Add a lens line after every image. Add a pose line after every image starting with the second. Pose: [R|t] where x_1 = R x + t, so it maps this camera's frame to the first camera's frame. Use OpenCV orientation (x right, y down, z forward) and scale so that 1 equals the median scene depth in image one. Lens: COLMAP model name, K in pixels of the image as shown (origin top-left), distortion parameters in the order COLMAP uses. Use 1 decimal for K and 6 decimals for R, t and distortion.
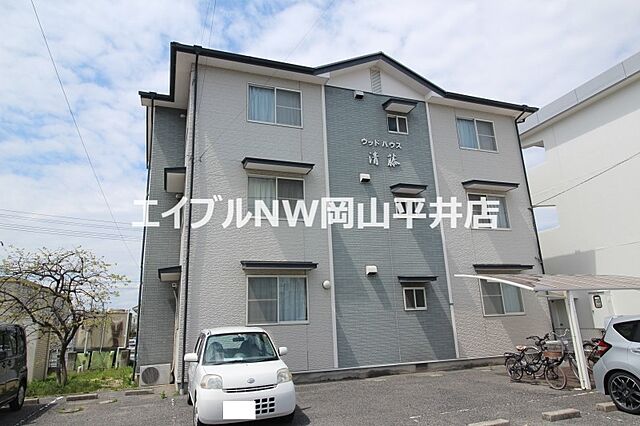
lens RADIAL K [[425.5, 0, 319.8], [0, 425.5, 206.2], [0, 0, 1]] dist [0.006327, 0.001558]
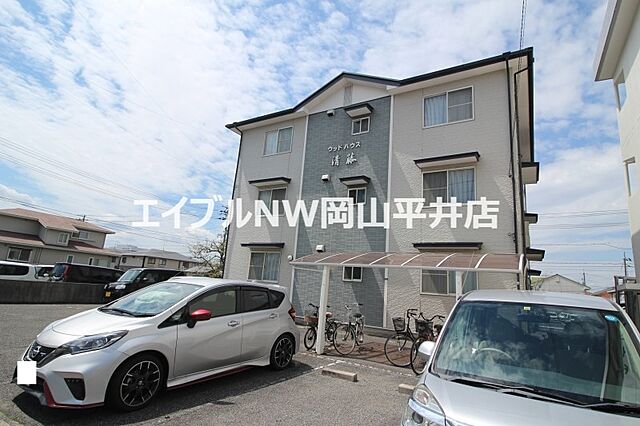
lens RADIAL K [[341.8, 0, 320.0], [0, 341.8, 213.0], [0, 0, 1]] dist [-0.002323, -0.000255]
pose [[0.609432, -0.082627, -0.788521, 0.882835], [0.111466, 0.993606, -0.017967, 0.054860], [0.784964, -0.076944, 0.614745, 0.323423]]
